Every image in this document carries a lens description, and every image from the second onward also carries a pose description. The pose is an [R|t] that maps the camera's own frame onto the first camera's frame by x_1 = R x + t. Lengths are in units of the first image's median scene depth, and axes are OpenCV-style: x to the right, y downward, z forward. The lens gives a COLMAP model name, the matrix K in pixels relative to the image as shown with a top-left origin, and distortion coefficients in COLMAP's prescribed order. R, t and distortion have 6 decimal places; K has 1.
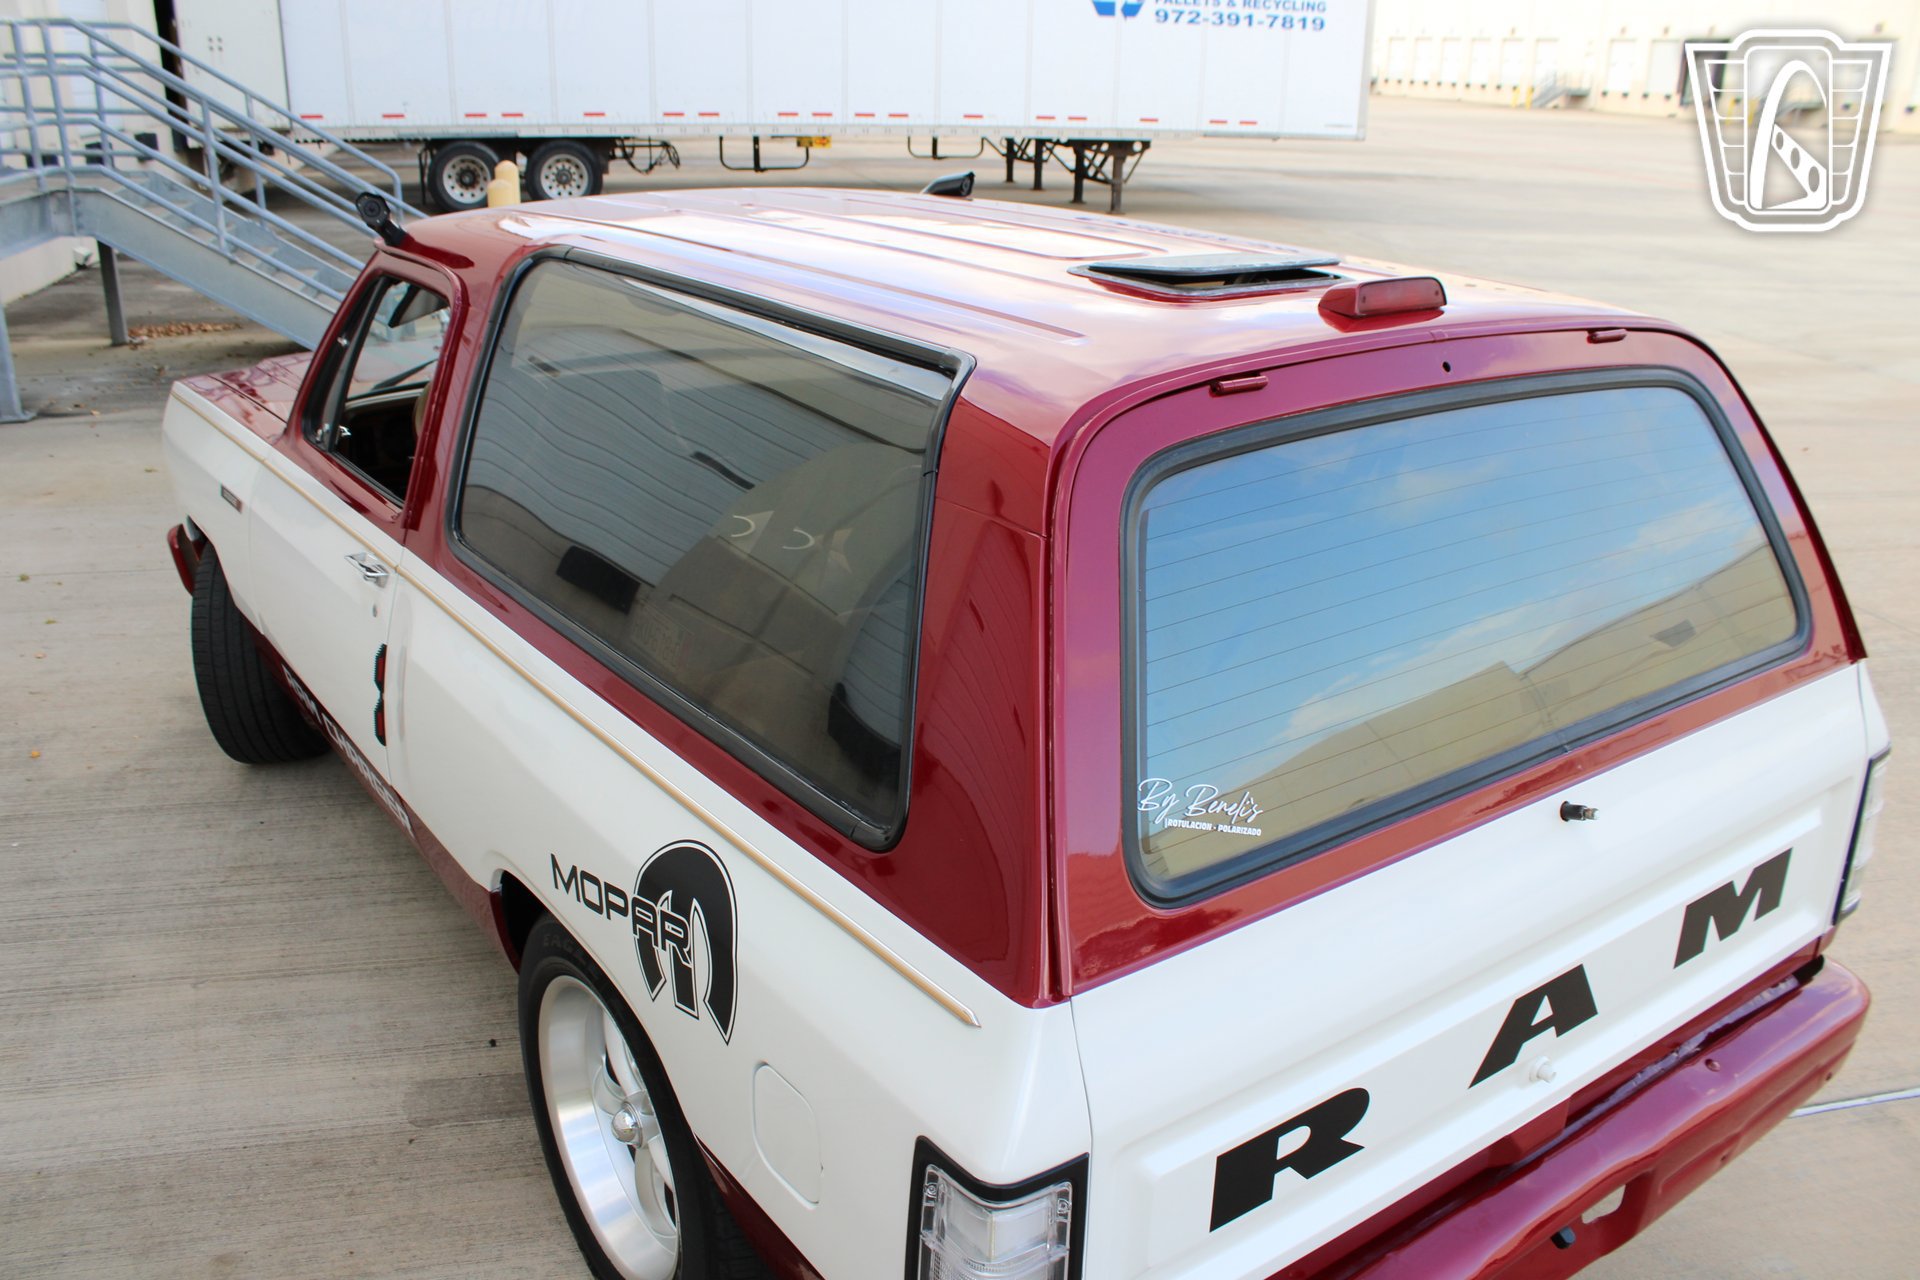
lens RADIAL K [[1591.3, 0, 949.0], [0, 1591.3, 648.4], [0, 0, 1]] dist [-0.165349, 0.145045]
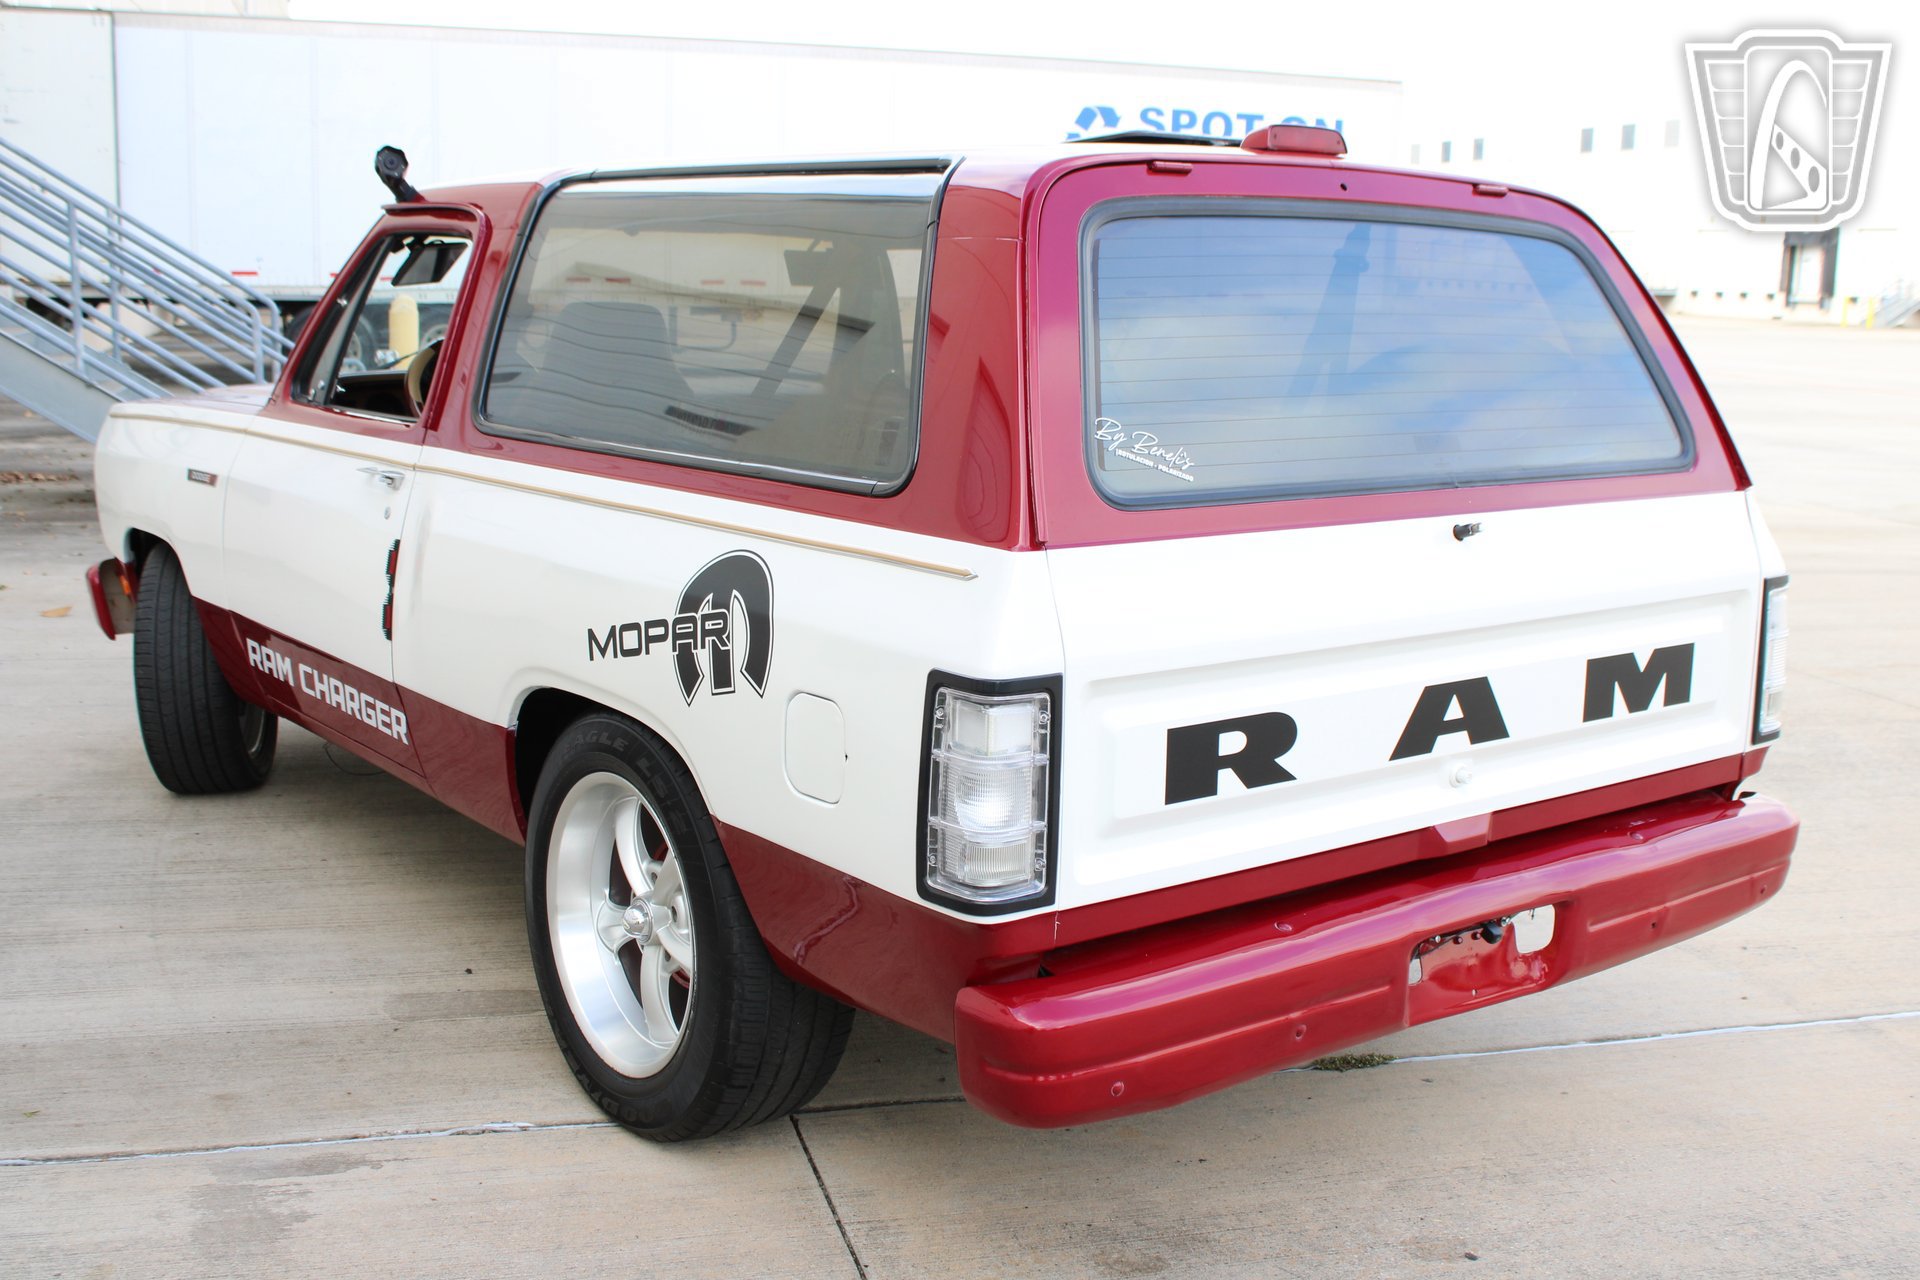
lens RADIAL K [[2036.2, 0, 960.0], [0, 2036.2, 640.0], [0, 0, 1]] dist [-0.139116, 0.180100]
pose [[0.999480, -0.000643, 0.032247, -0.025957], [0.006369, 0.984045, -0.177806, 0.311619], [-0.031618, 0.177919, 0.983537, -0.343085]]
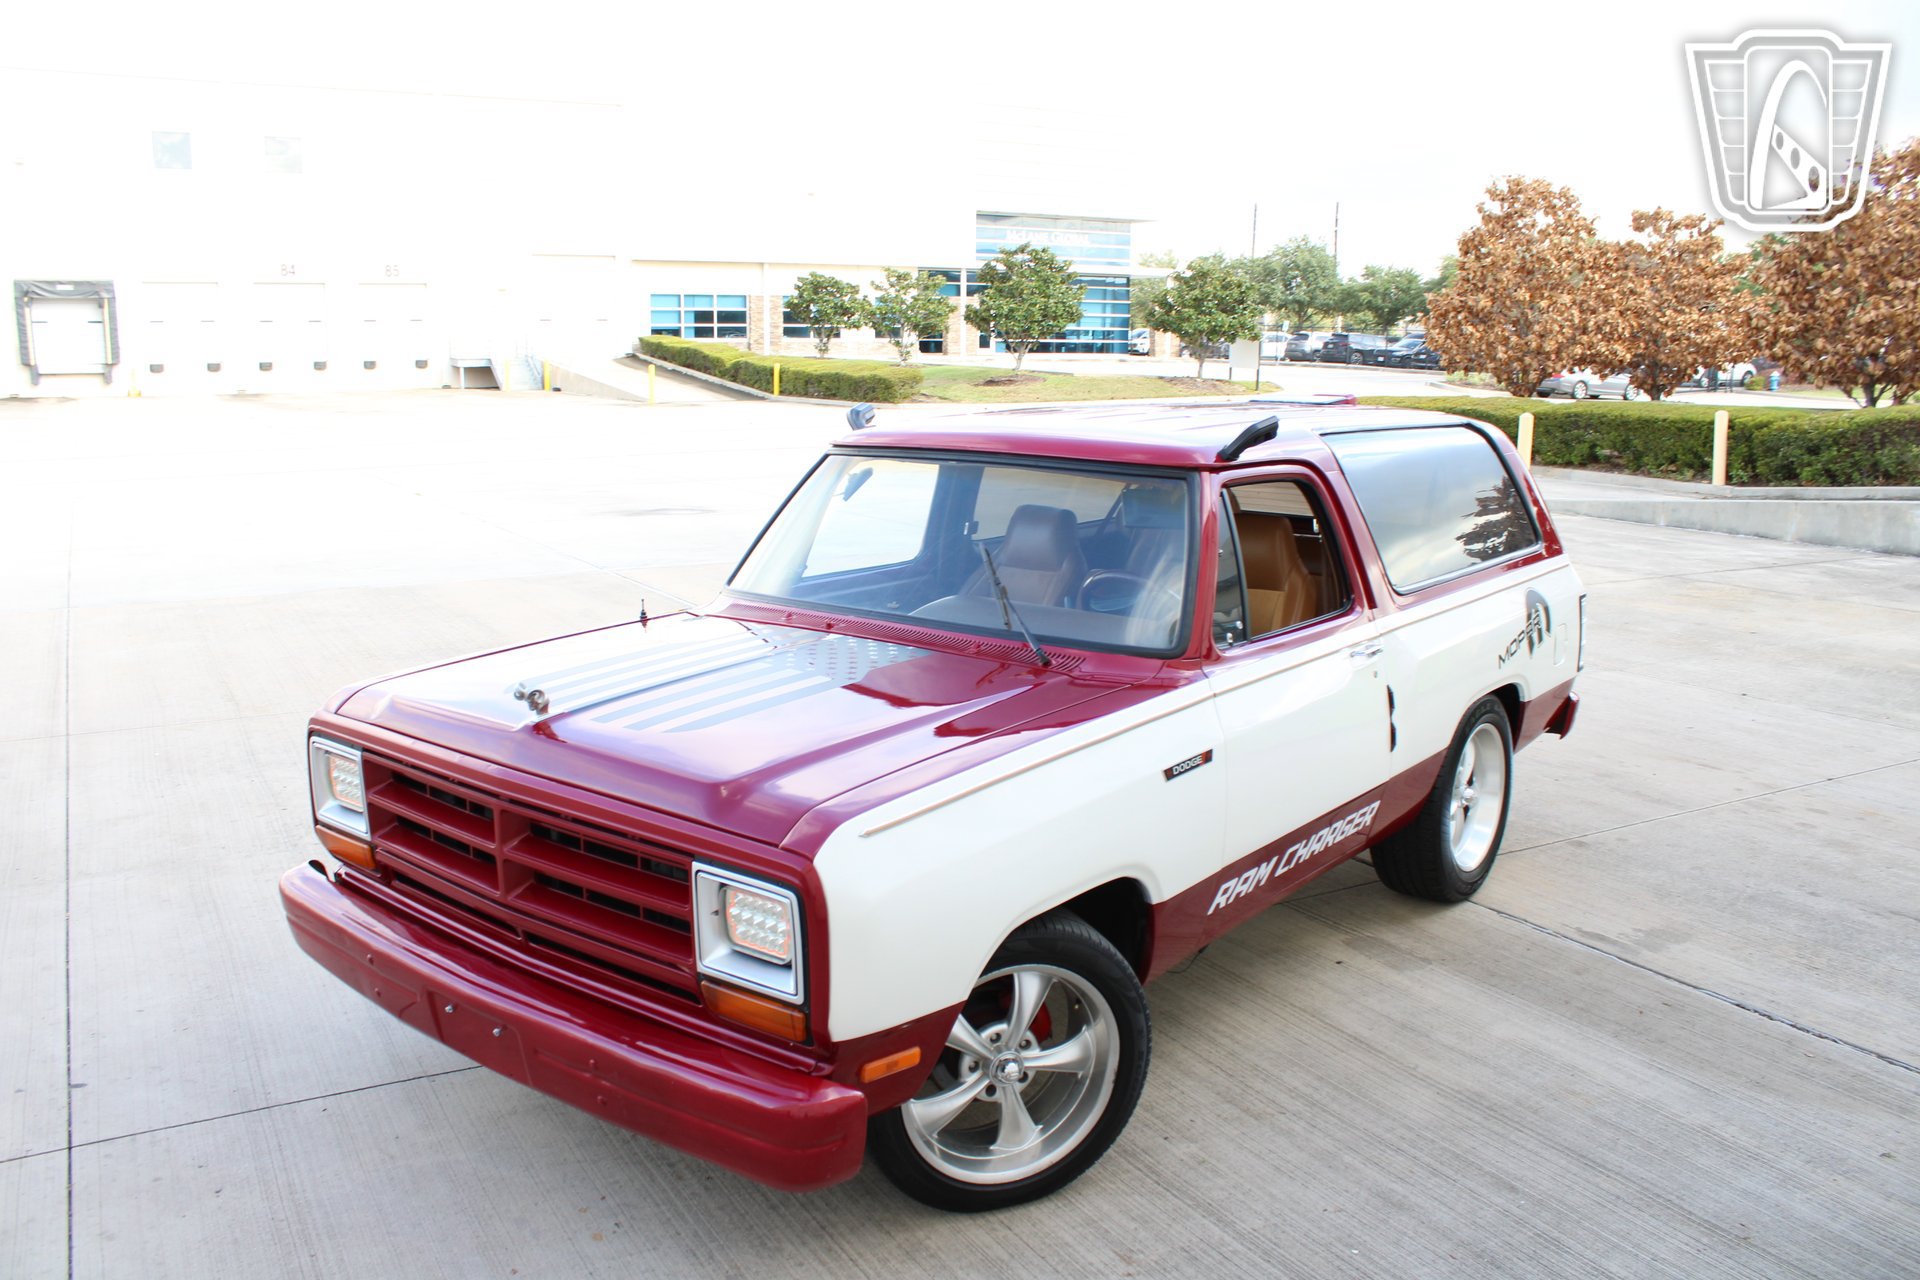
lens RADIAL K [[1591.3, 0, 949.0], [0, 1591.3, 648.4], [0, 0, 1]] dist [-0.165349, 0.145045]
pose [[-0.266486, -0.206219, 0.941520, -1.735845], [0.330363, 0.898127, 0.290220, -0.643507], [-0.905453, 0.388383, -0.171211, 1.667525]]
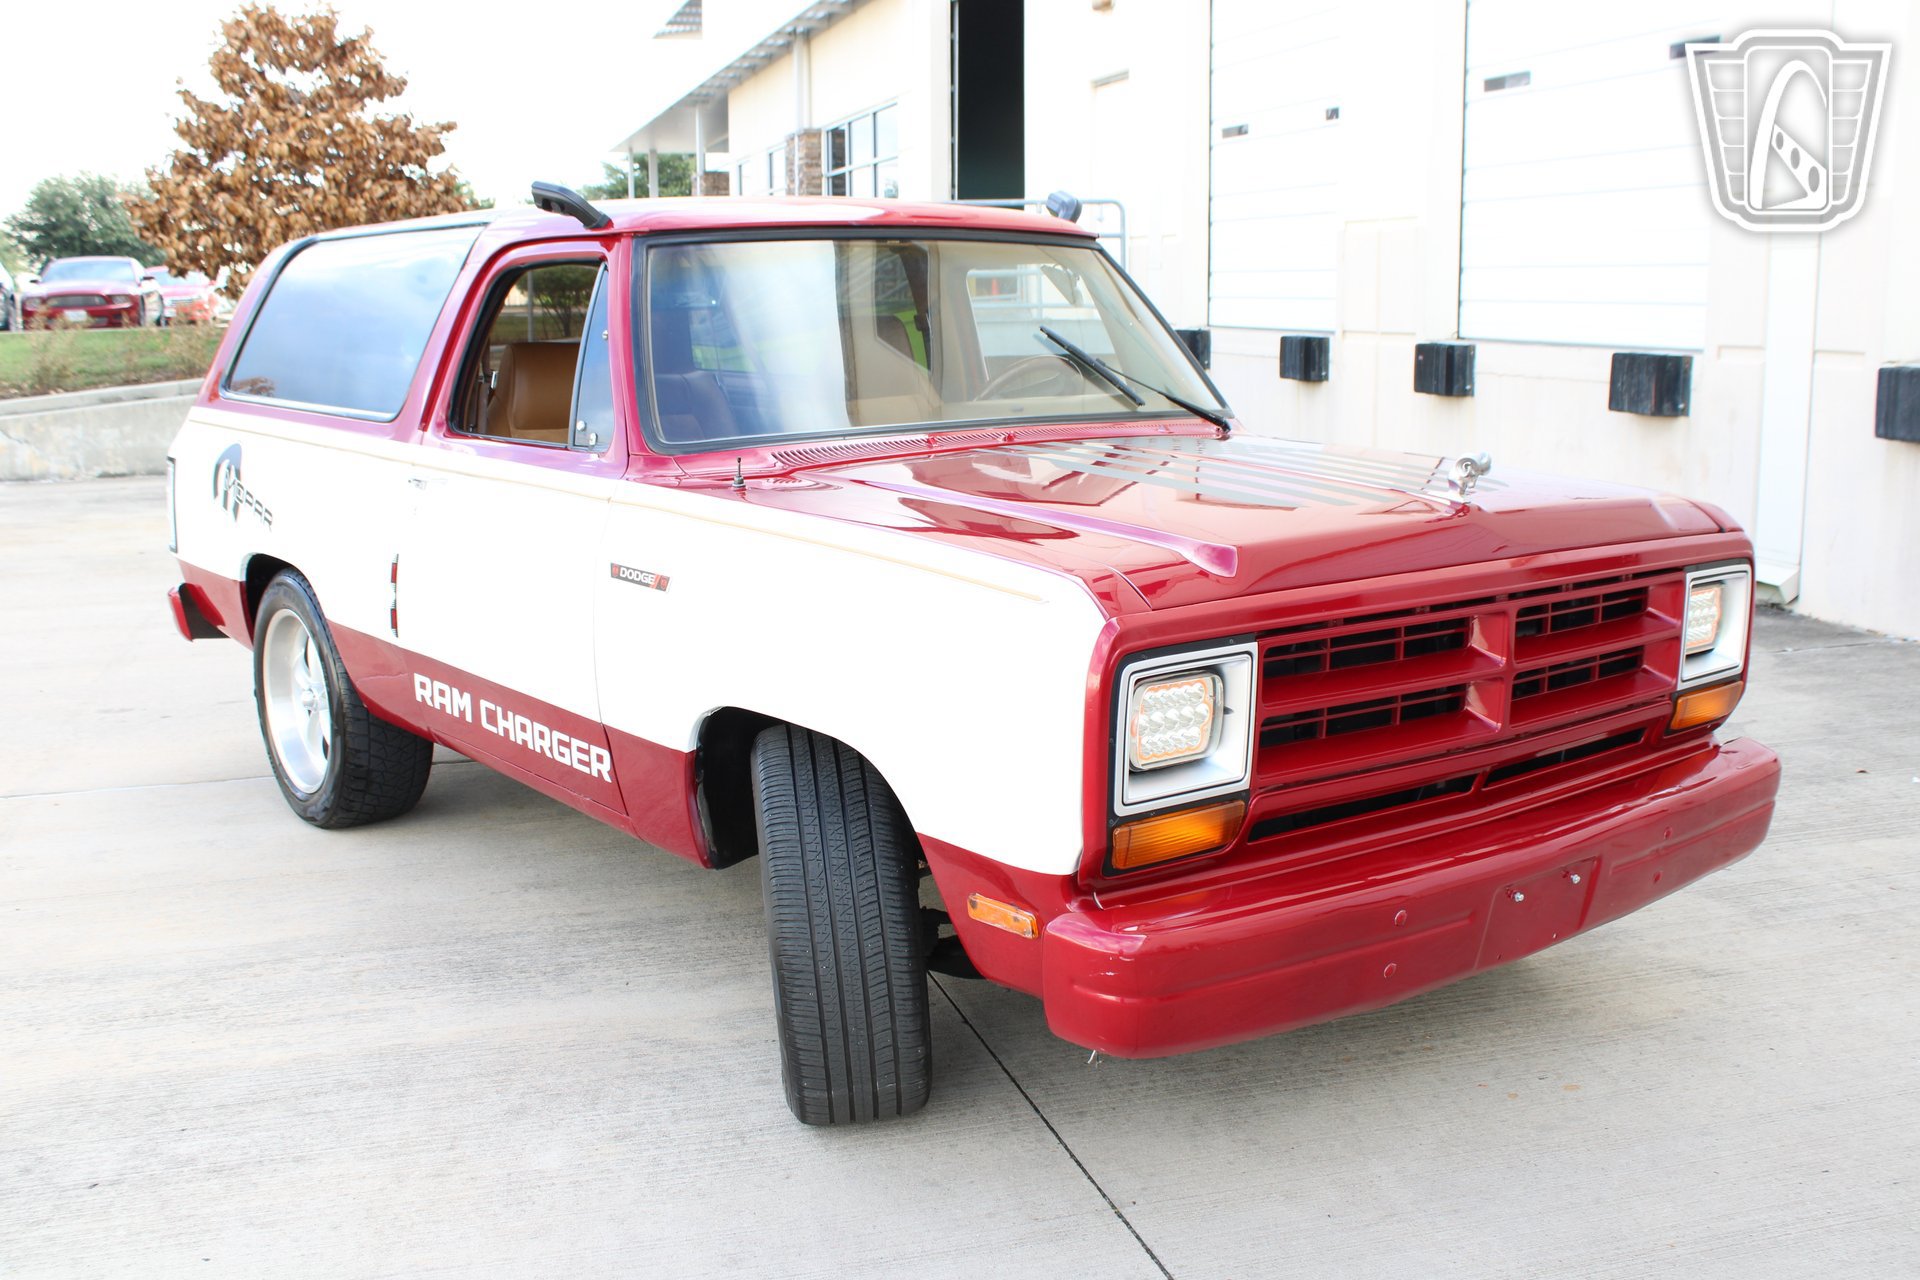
lens RADIAL K [[1916.1, 0, 951.0], [0, 1916.1, 635.1], [0, 0, 1]] dist [-0.133106, 0.142533]
pose [[-0.998943, -0.006784, -0.045471, -0.226601], [-0.029141, 0.858419, 0.512120, -0.846323], [0.035559, 0.512904, -0.857709, 2.735844]]
